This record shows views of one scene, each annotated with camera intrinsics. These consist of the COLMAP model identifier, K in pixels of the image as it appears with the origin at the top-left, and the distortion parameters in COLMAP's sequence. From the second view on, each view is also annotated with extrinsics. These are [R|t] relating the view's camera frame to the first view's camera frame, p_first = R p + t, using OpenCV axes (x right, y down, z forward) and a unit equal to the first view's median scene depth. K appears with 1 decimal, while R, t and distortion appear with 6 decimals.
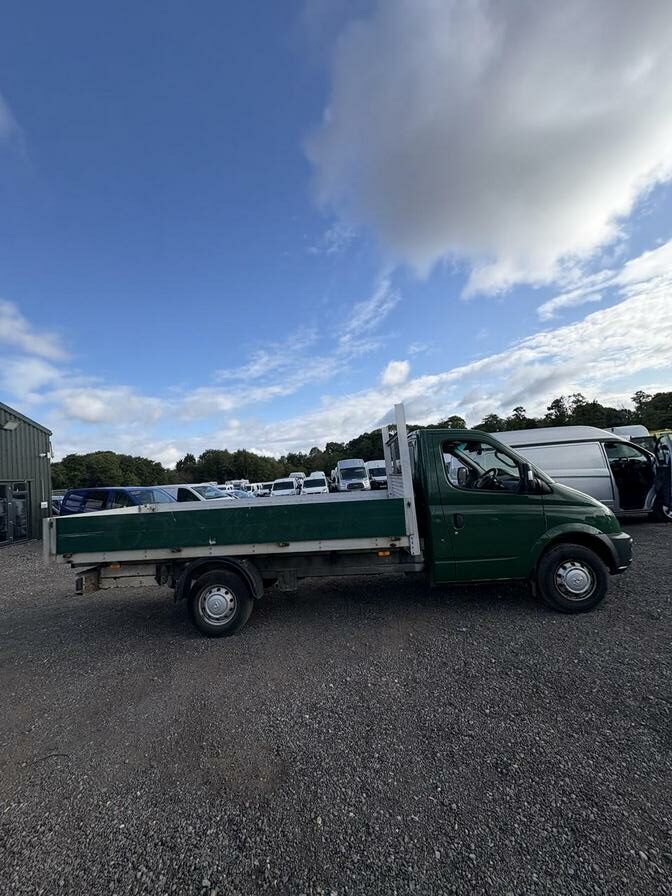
lens RADIAL K [[359.1, 0, 336.0], [0, 359.1, 448.0], [0, 0, 1]] dist [0.000893, -0.000032]
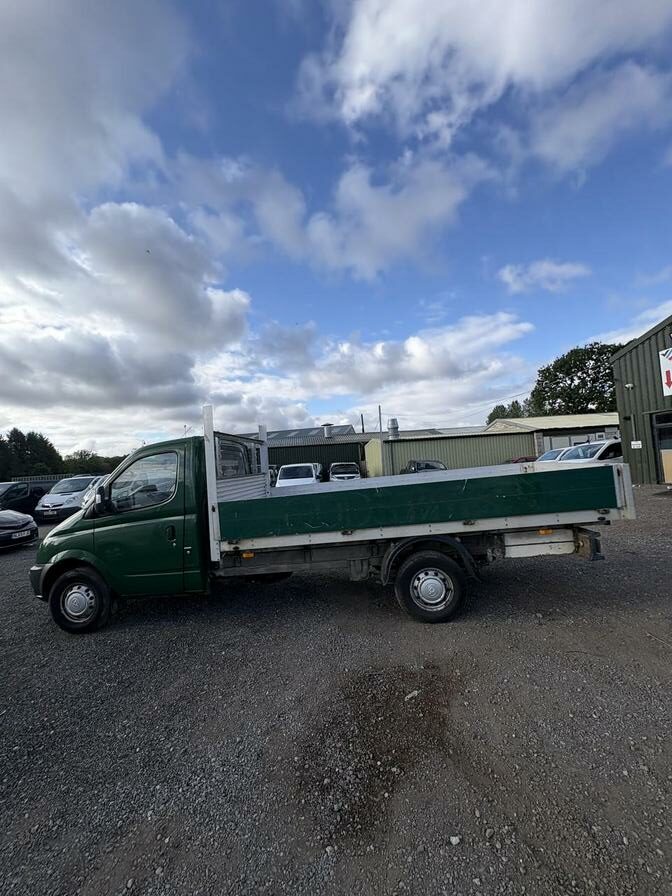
lens RADIAL K [[359.1, 0, 336.0], [0, 359.1, 448.0], [0, 0, 1]] dist [0.000893, -0.000032]
pose [[0.983697, 0.012449, 0.179404, -0.726896], [-0.014567, 0.999839, 0.010491, 0.079711], [-0.179244, -0.012933, 0.983720, 0.166374]]
